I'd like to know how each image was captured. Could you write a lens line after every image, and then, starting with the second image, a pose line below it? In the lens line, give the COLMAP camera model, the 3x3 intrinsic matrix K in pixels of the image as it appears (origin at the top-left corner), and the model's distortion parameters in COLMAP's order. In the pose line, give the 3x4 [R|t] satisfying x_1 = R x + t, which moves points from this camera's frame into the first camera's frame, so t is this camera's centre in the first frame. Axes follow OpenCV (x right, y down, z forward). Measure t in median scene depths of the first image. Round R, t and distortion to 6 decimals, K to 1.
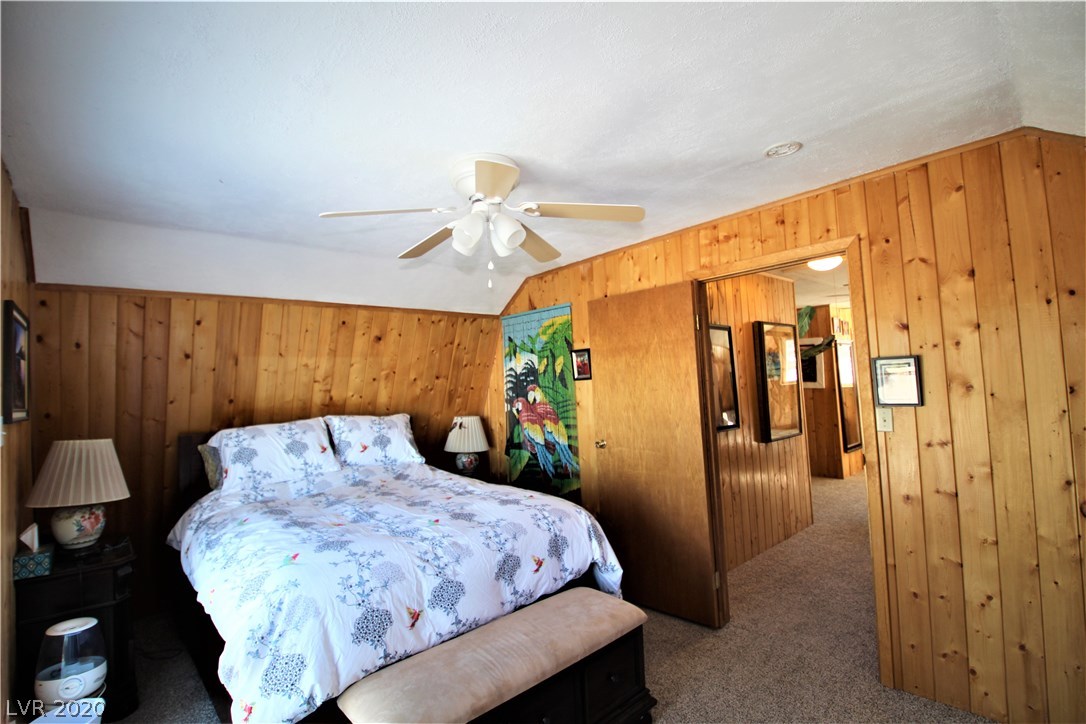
lens RADIAL K [[507.7, 0, 544.8], [0, 507.7, 357.5], [0, 0, 1]] dist [-0.004910, -0.012415]
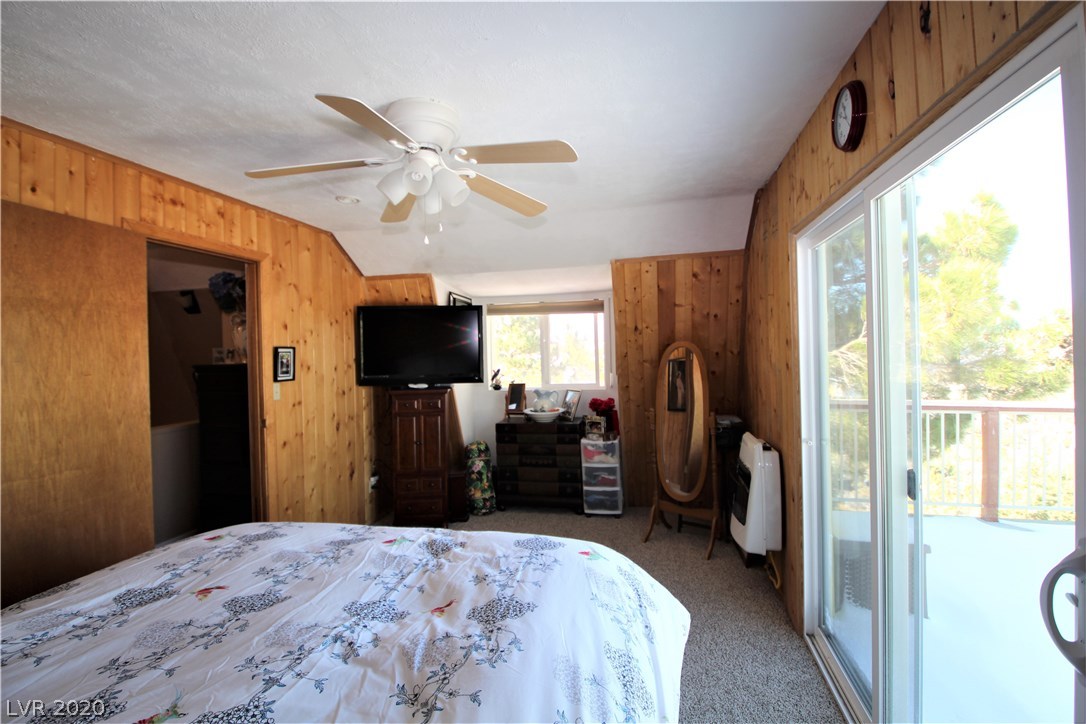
lens RADIAL K [[507.7, 0, 544.5], [0, 507.7, 353.8], [0, 0, 1]] dist [-0.004910, -0.012415]
pose [[-0.593195, 0.053149, 0.803303, -0.671100], [0.005053, 0.998045, -0.062303, 0.082494], [-0.805043, -0.032898, -0.592303, 0.926635]]
